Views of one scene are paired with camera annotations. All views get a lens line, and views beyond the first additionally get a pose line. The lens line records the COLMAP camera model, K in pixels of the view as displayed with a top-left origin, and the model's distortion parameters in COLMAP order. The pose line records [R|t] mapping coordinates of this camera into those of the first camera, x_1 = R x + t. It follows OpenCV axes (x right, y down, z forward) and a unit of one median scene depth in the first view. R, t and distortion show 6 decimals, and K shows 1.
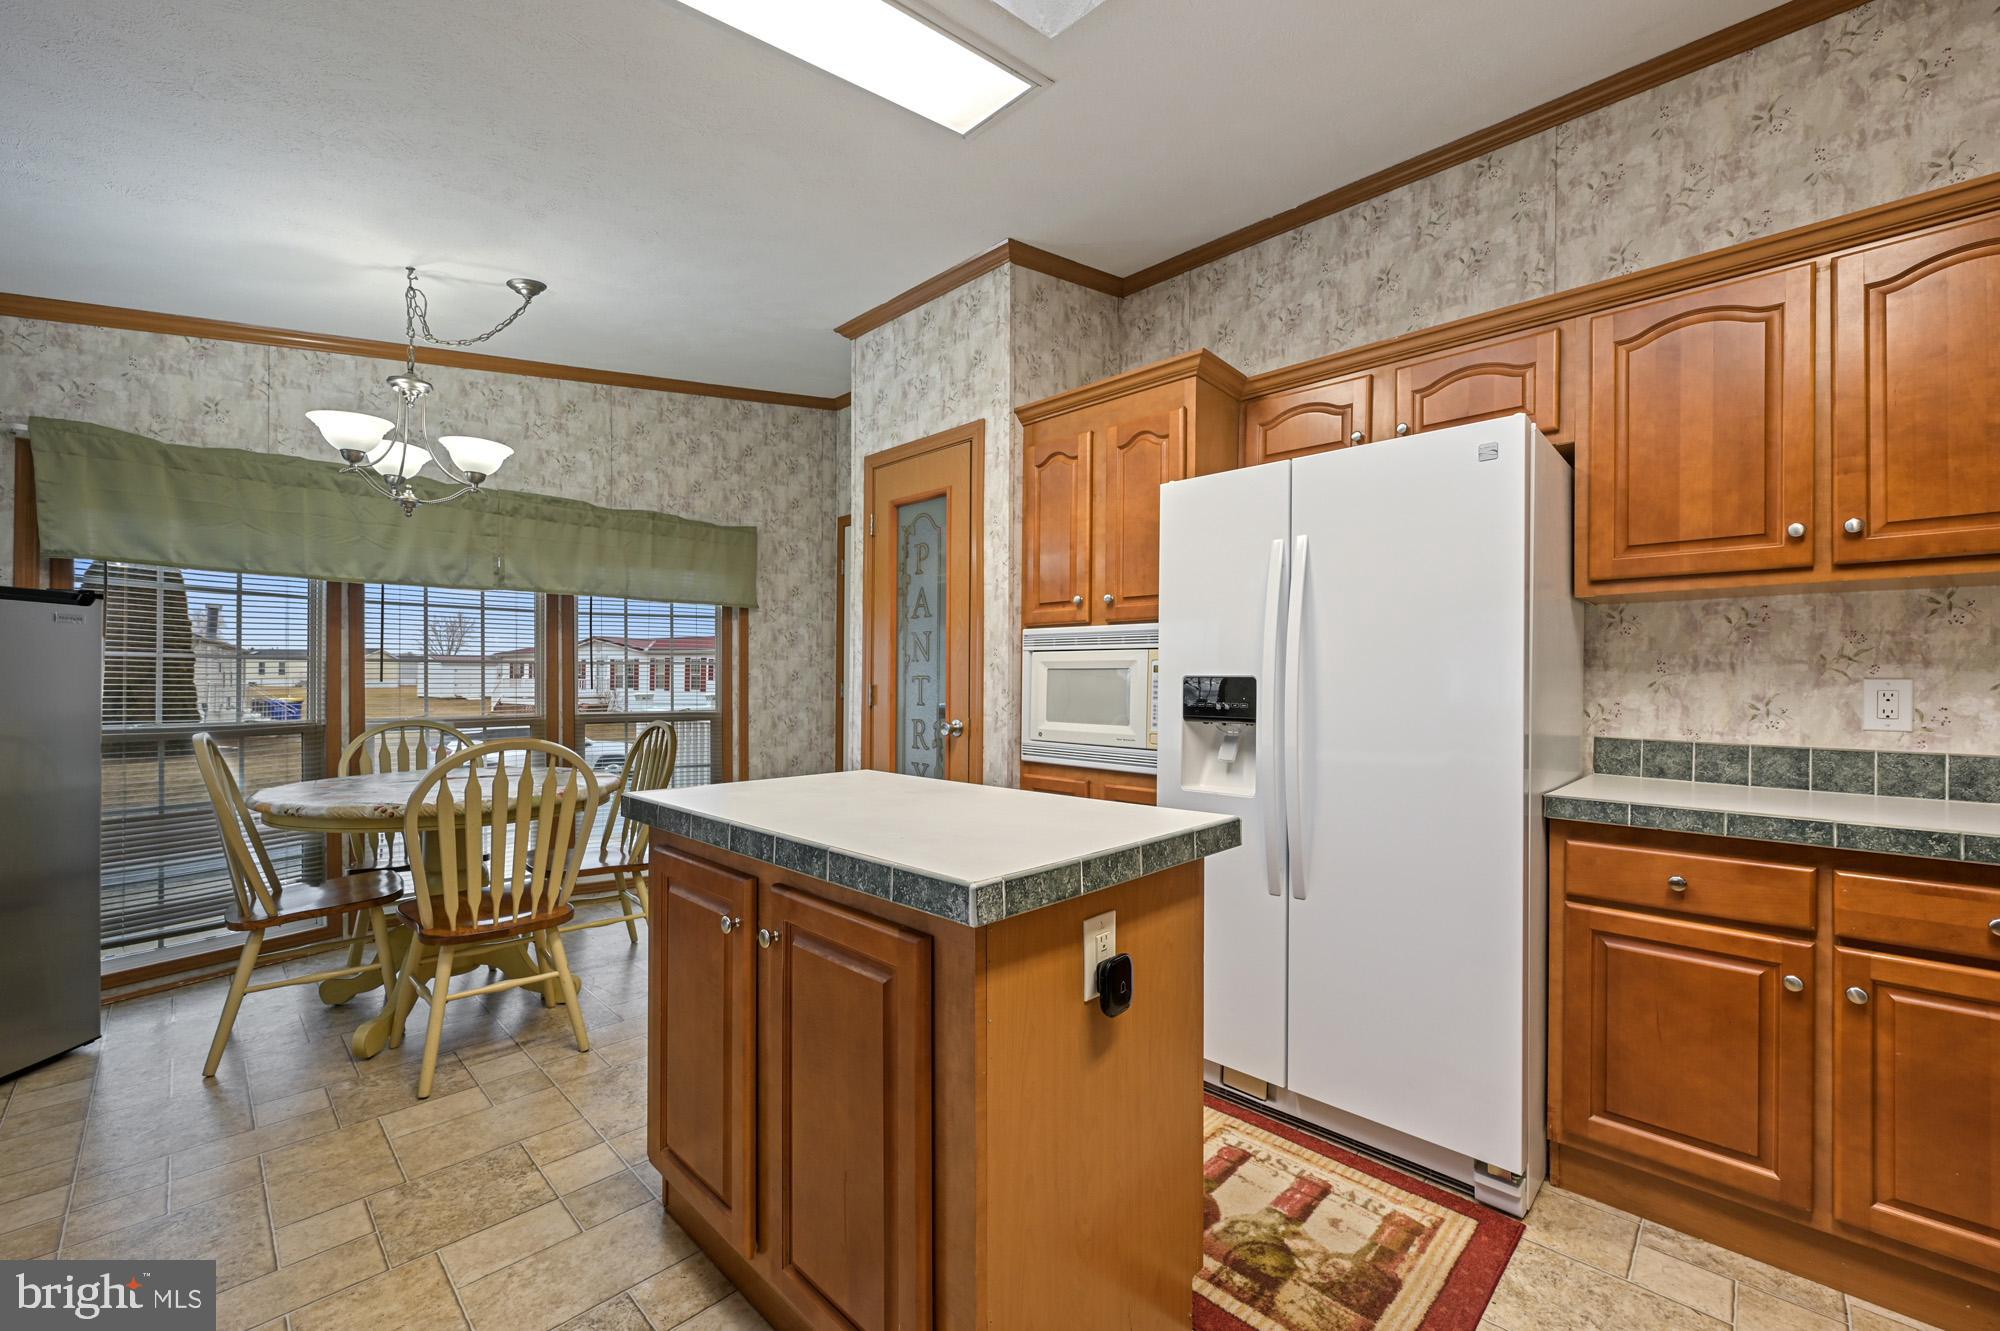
lens RADIAL K [[791.7, 0, 1005.4], [0, 791.7, 674.9], [0, 0, 1]] dist [0.001759, 0.000340]
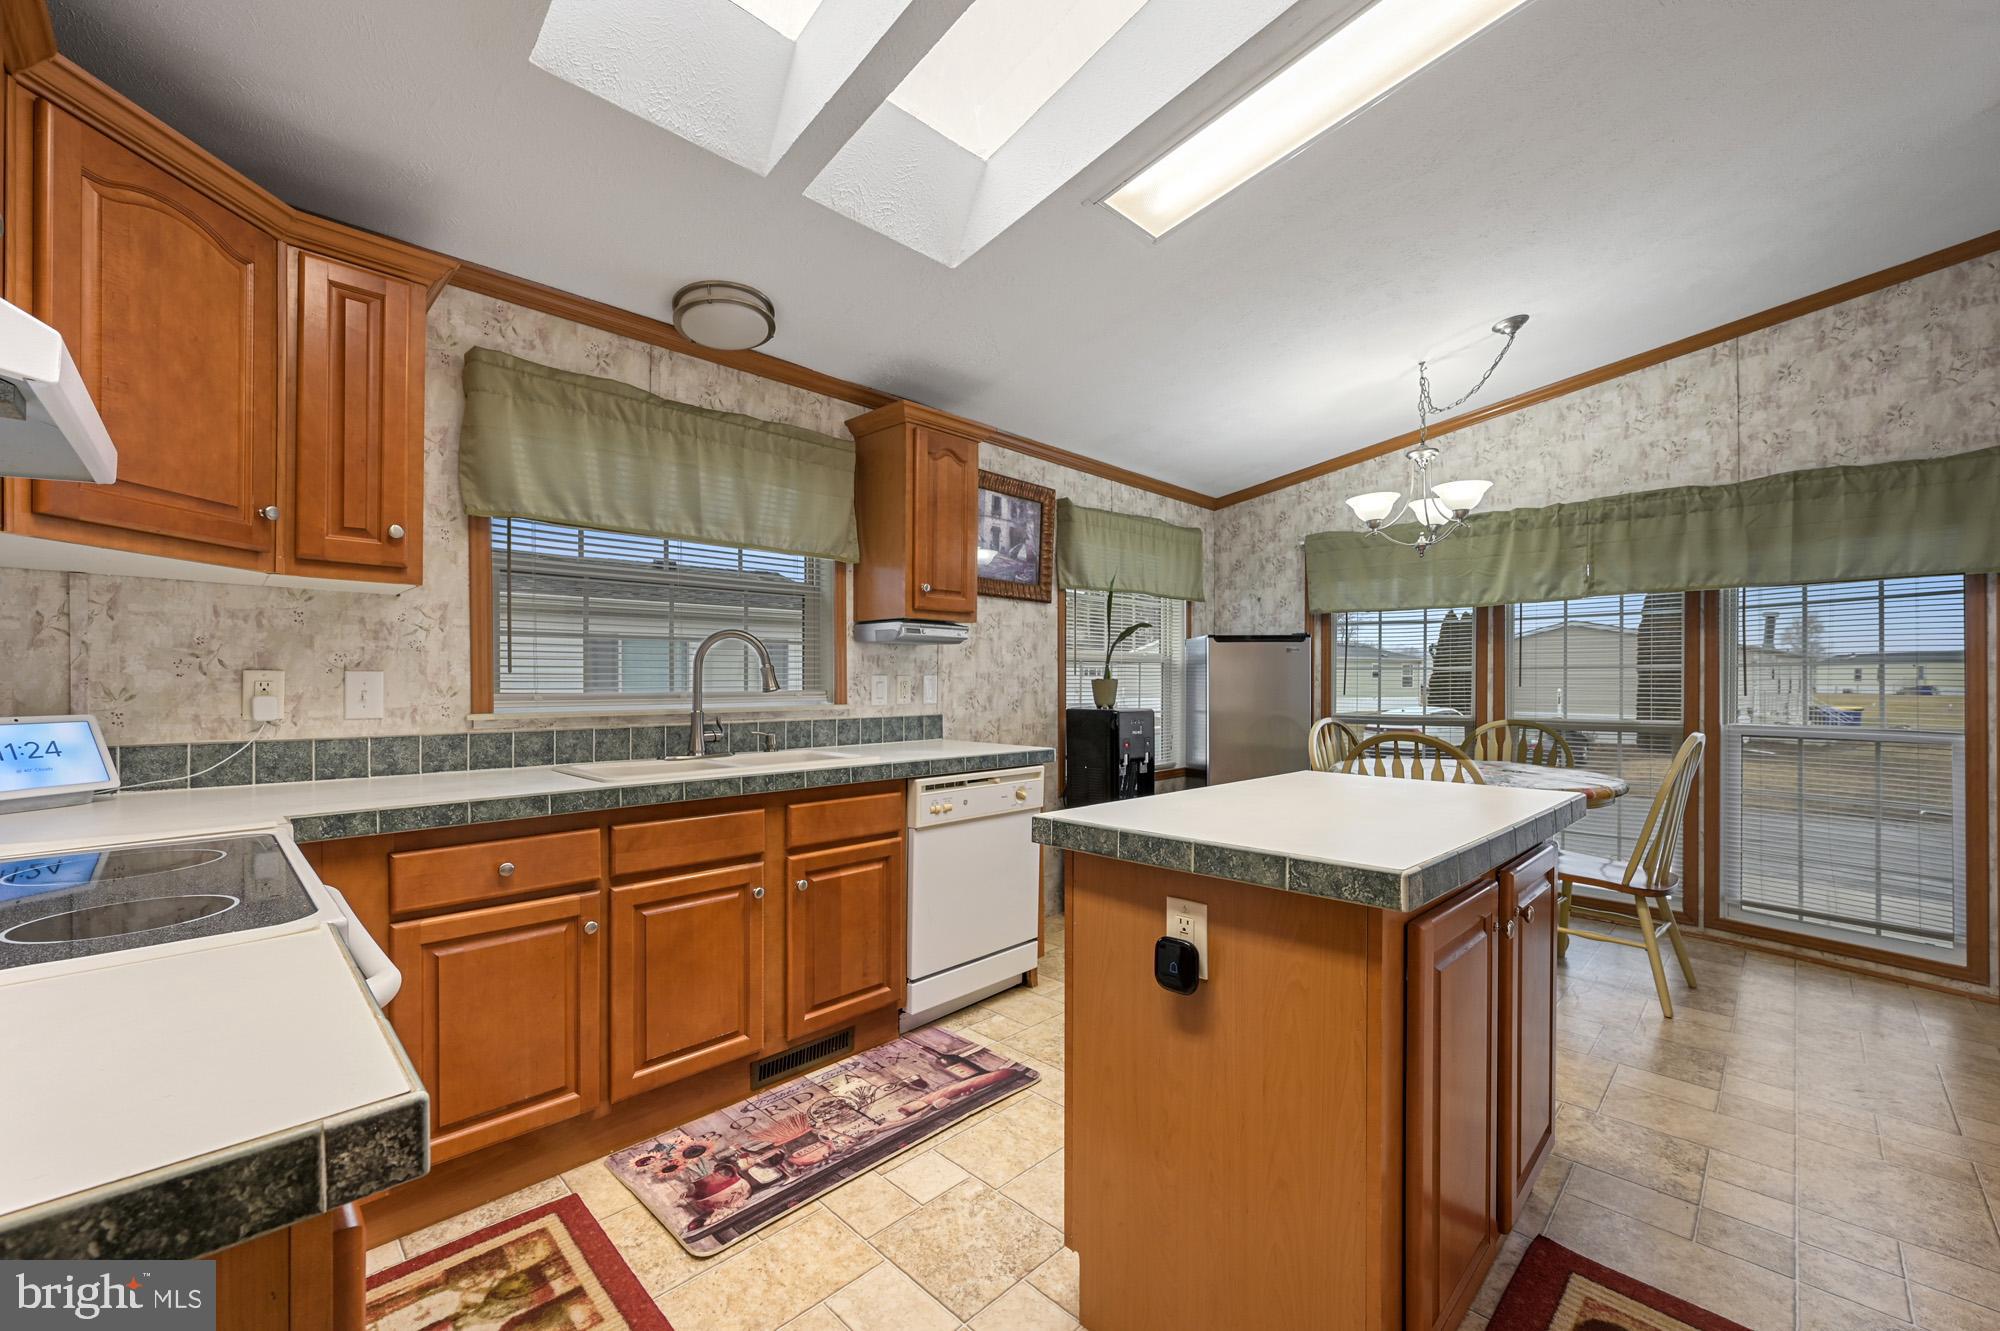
lens RADIAL K [[791.7, 0, 1001.9], [0, 791.7, 678.2], [0, 0, 1]] dist [0.001759, 0.000340]
pose [[-0.031575, -0.003060, -0.999497, 0.408310], [-0.001506, 0.999994, -0.003014, 0.001339], [0.999500, 0.001410, -0.031579, 0.269895]]
